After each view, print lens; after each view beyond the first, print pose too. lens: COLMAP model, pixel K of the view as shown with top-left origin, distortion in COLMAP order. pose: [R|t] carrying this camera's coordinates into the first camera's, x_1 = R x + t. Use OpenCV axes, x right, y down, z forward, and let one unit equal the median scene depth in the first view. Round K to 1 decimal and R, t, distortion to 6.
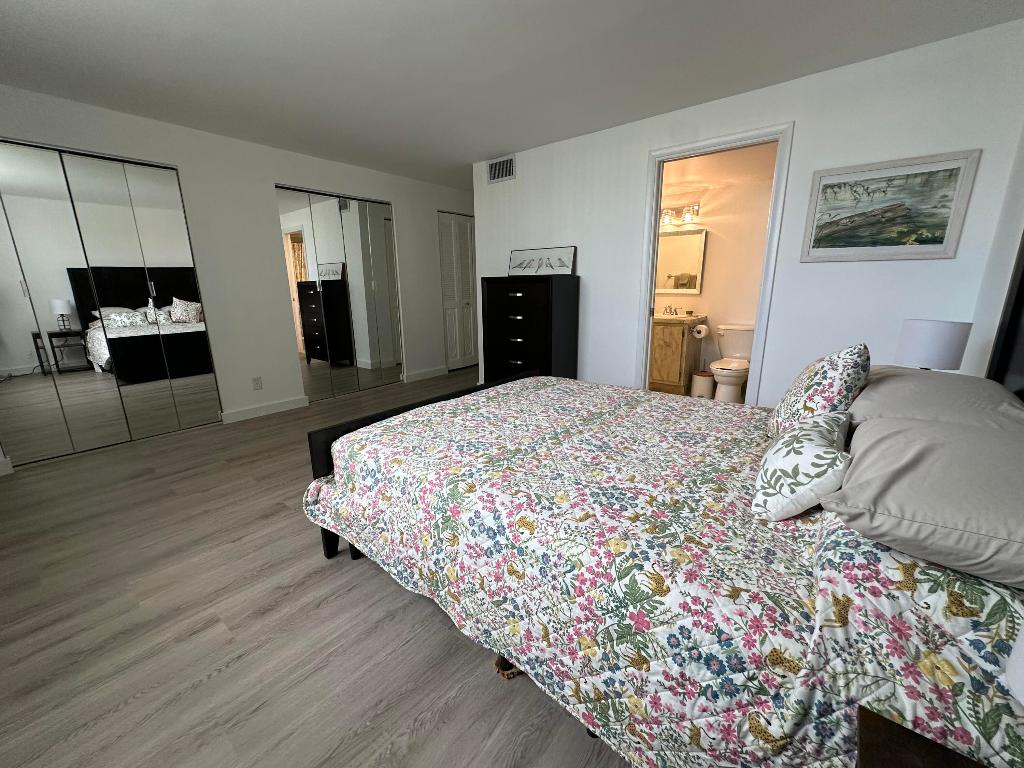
lens RADIAL K [[407.8, 0, 512.8], [0, 407.8, 383.0], [0, 0, 1]] dist [-0.002097, 0.000397]
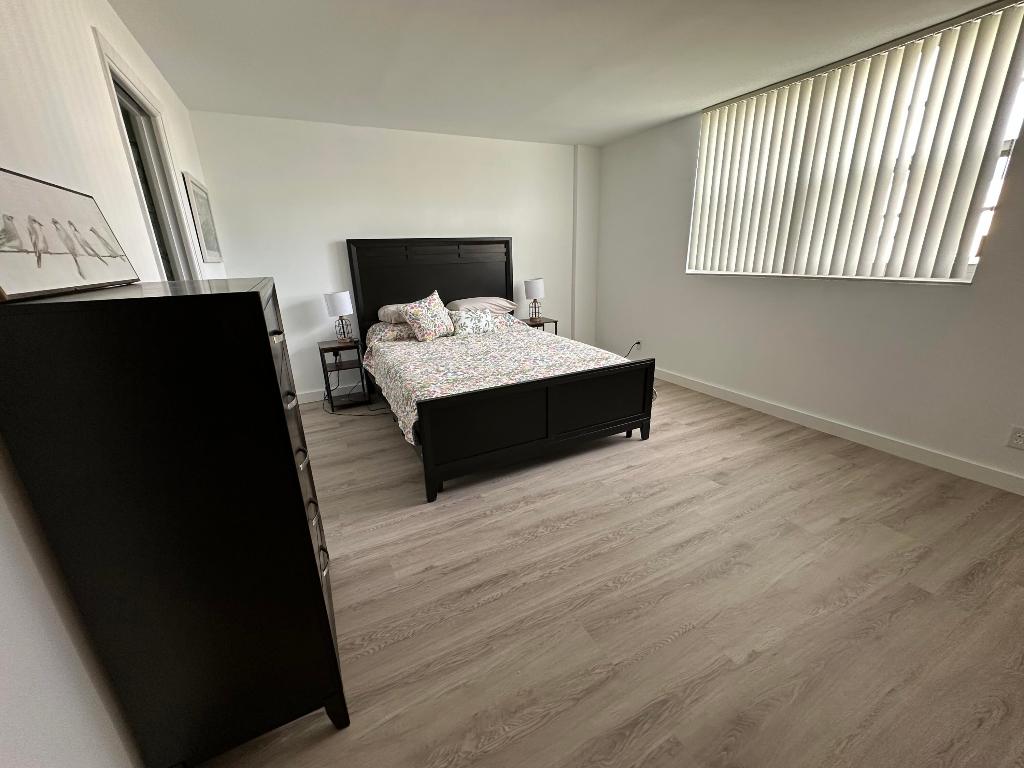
lens RADIAL K [[407.8, 0, 512.8], [0, 407.8, 383.0], [0, 0, 1]] dist [-0.002097, 0.000397]
pose [[-0.916978, -0.089407, 0.388790, -0.570762], [0.135019, 0.847497, 0.513341, -0.653966], [-0.375395, 0.523216, -0.765064, 2.307989]]
